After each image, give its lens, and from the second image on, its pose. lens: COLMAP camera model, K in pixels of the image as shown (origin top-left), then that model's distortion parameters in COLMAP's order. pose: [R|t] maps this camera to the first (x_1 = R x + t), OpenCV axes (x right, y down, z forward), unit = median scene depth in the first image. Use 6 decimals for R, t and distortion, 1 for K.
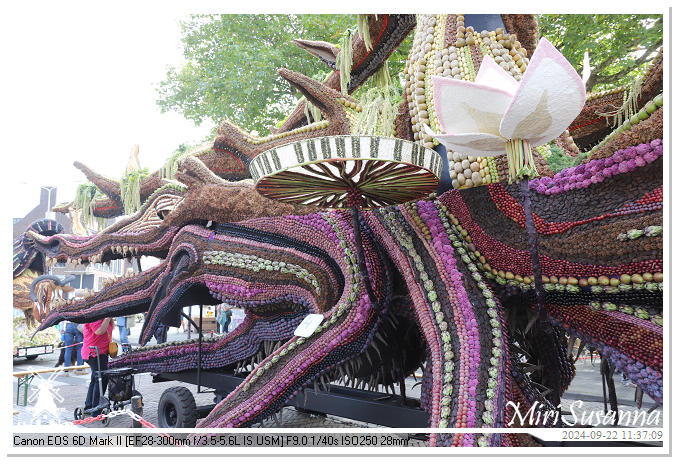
lens RADIAL K [[551.9, 0, 340.7], [0, 551.9, 231.1], [0, 0, 1]] dist [-0.010757, 0.013442]
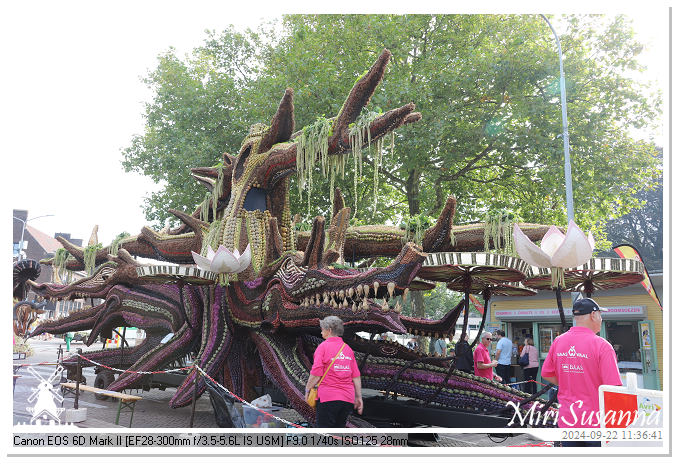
lens RADIAL K [[551.9, 0, 337.6], [0, 551.9, 233.2], [0, 0, 1]] dist [-0.010757, 0.013442]
pose [[0.997323, 0.057731, 0.044886, 0.366252], [-0.054988, 0.996676, -0.060111, -0.108610], [-0.048207, 0.057482, 0.997182, -0.898827]]
